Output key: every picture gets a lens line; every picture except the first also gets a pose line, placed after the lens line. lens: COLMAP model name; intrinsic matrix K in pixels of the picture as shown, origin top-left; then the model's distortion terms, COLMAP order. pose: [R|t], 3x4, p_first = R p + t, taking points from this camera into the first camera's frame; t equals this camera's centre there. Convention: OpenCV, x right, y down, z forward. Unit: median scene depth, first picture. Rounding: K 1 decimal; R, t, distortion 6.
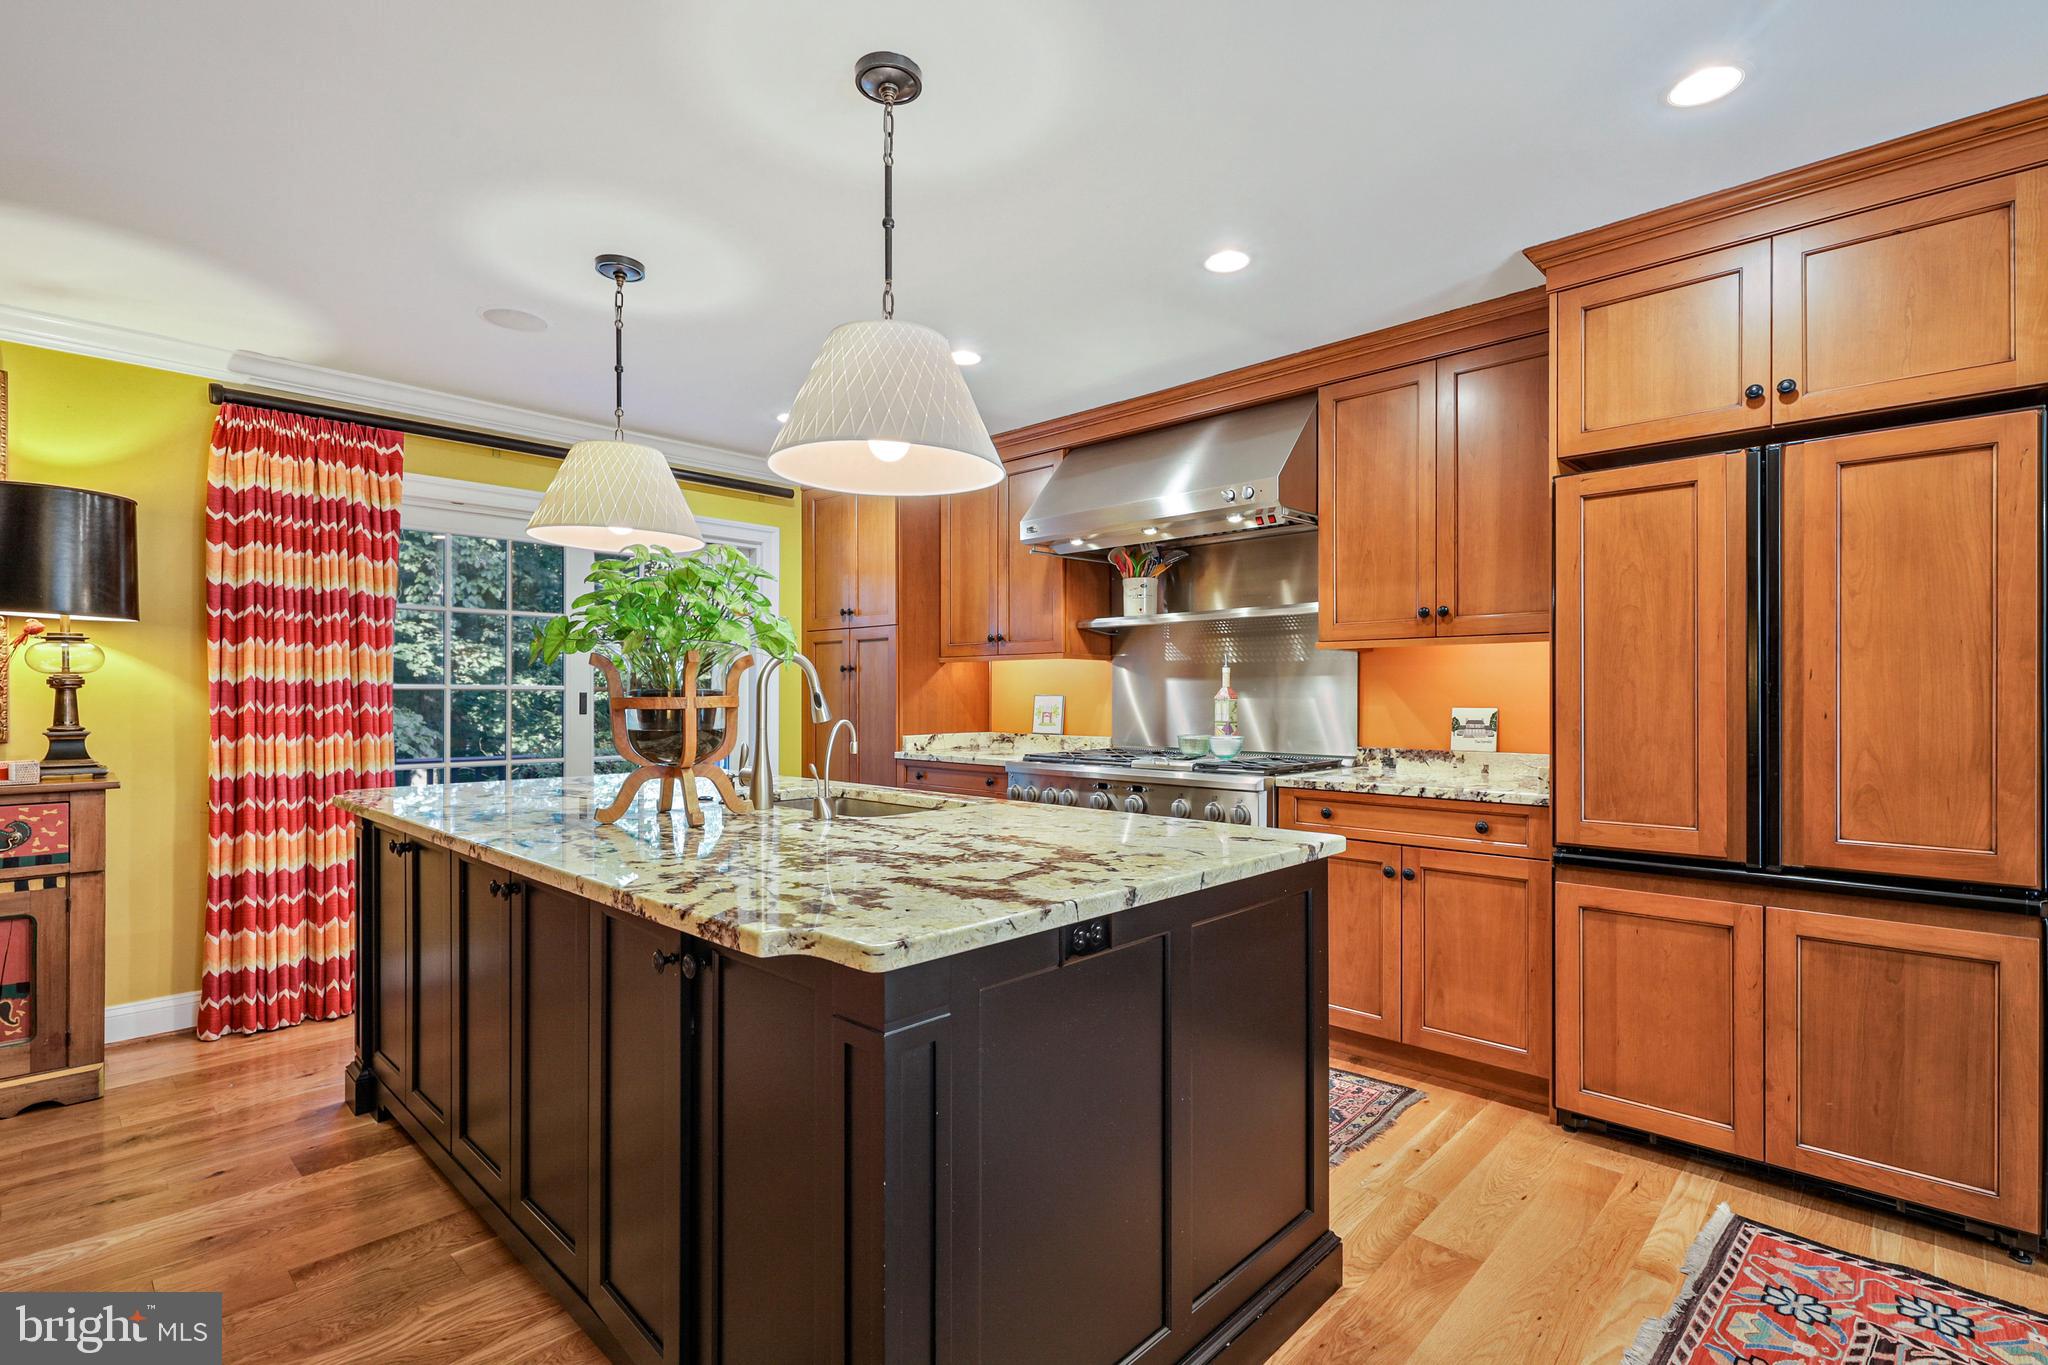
lens RADIAL K [[944.1, 0, 1037.4], [0, 944.1, 696.6], [0, 0, 1]] dist [0.005902, -0.003200]
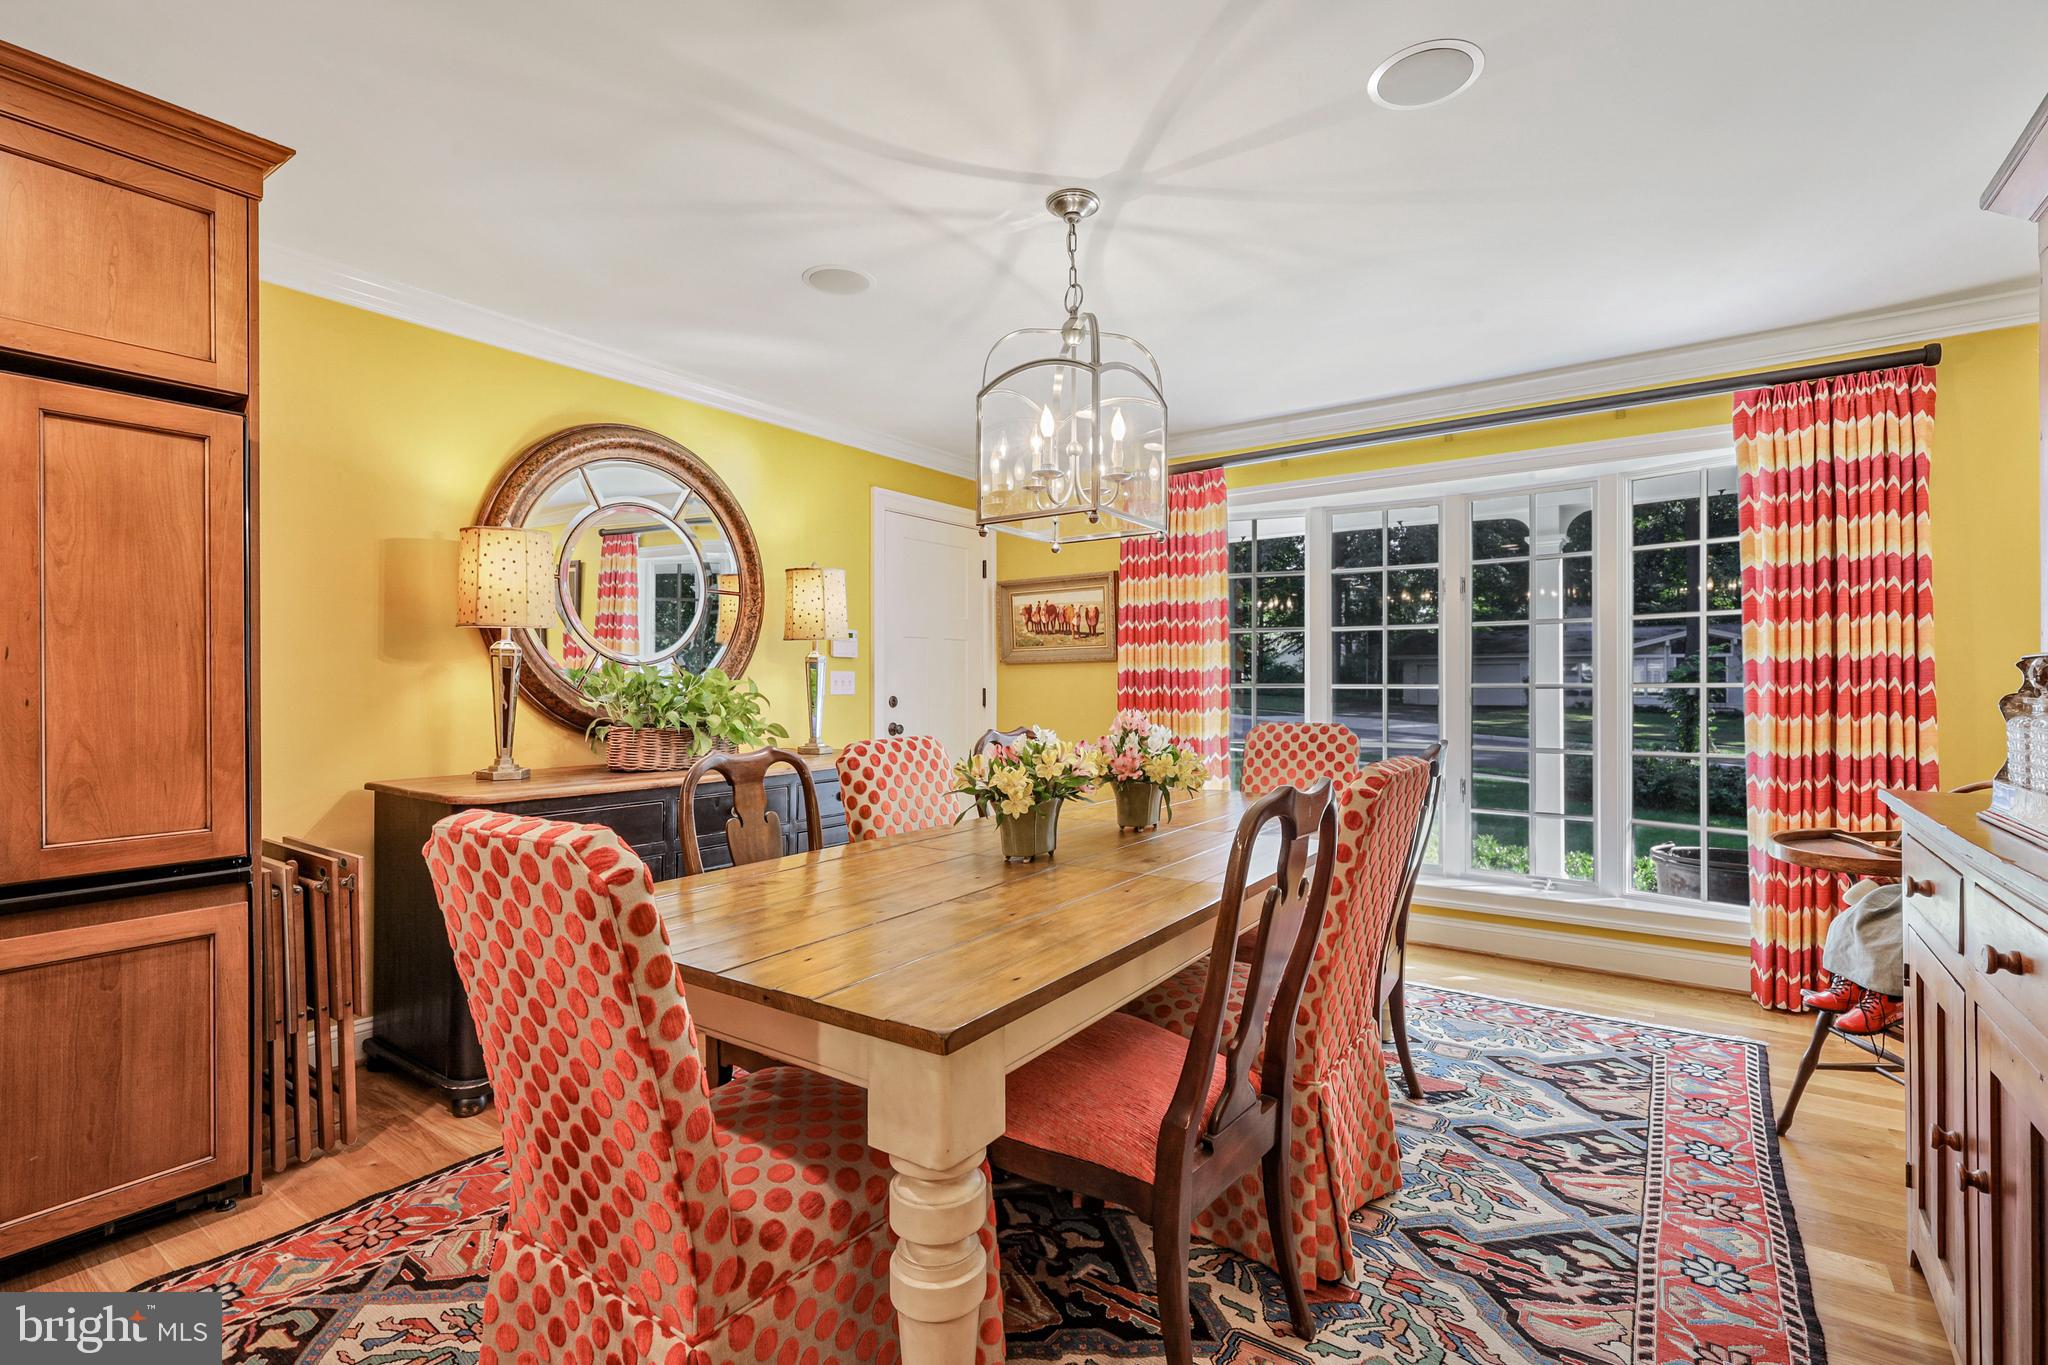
lens RADIAL K [[944.1, 0, 1026.3], [0, 944.1, 678.5], [0, 0, 1]] dist [0.005902, -0.003200]
pose [[-0.138635, 0.004889, 0.990331, -0.133833], [0.006296, 0.999972, -0.004055, 0.007973], [-0.990323, 0.005673, -0.138662, 0.235061]]
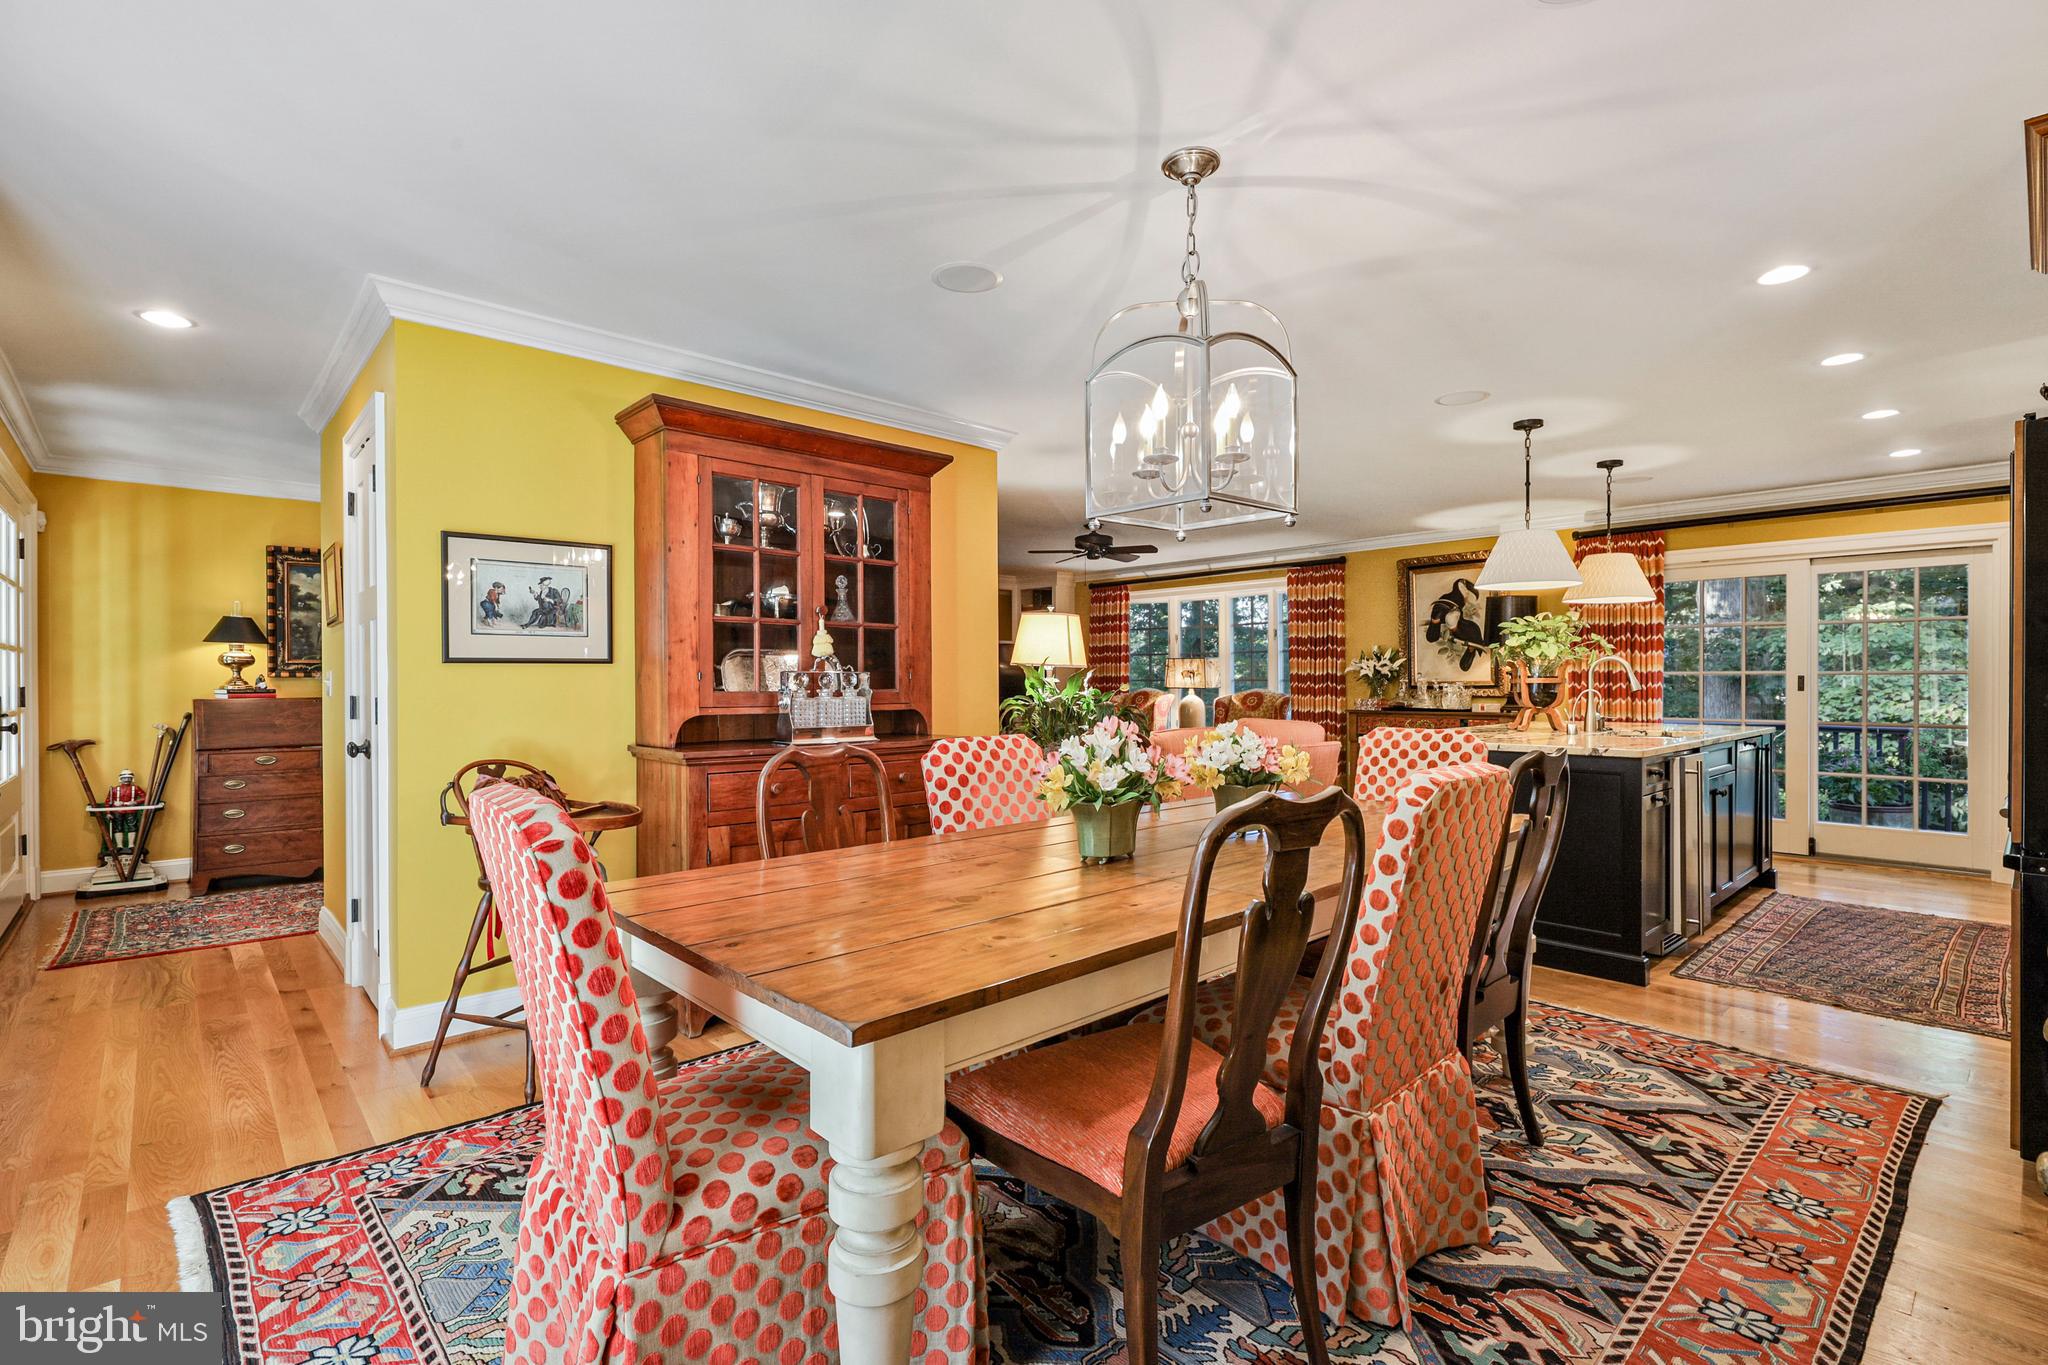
lens RADIAL K [[944.1, 0, 1027.7], [0, 944.1, 684.8], [0, 0, 1]] dist [0.005902, -0.003200]
pose [[-0.075198, 0.004564, -0.997158, 2.054742], [-0.000258, 0.999989, 0.004597, 0.005794], [0.997169, 0.000603, -0.075196, -0.083265]]
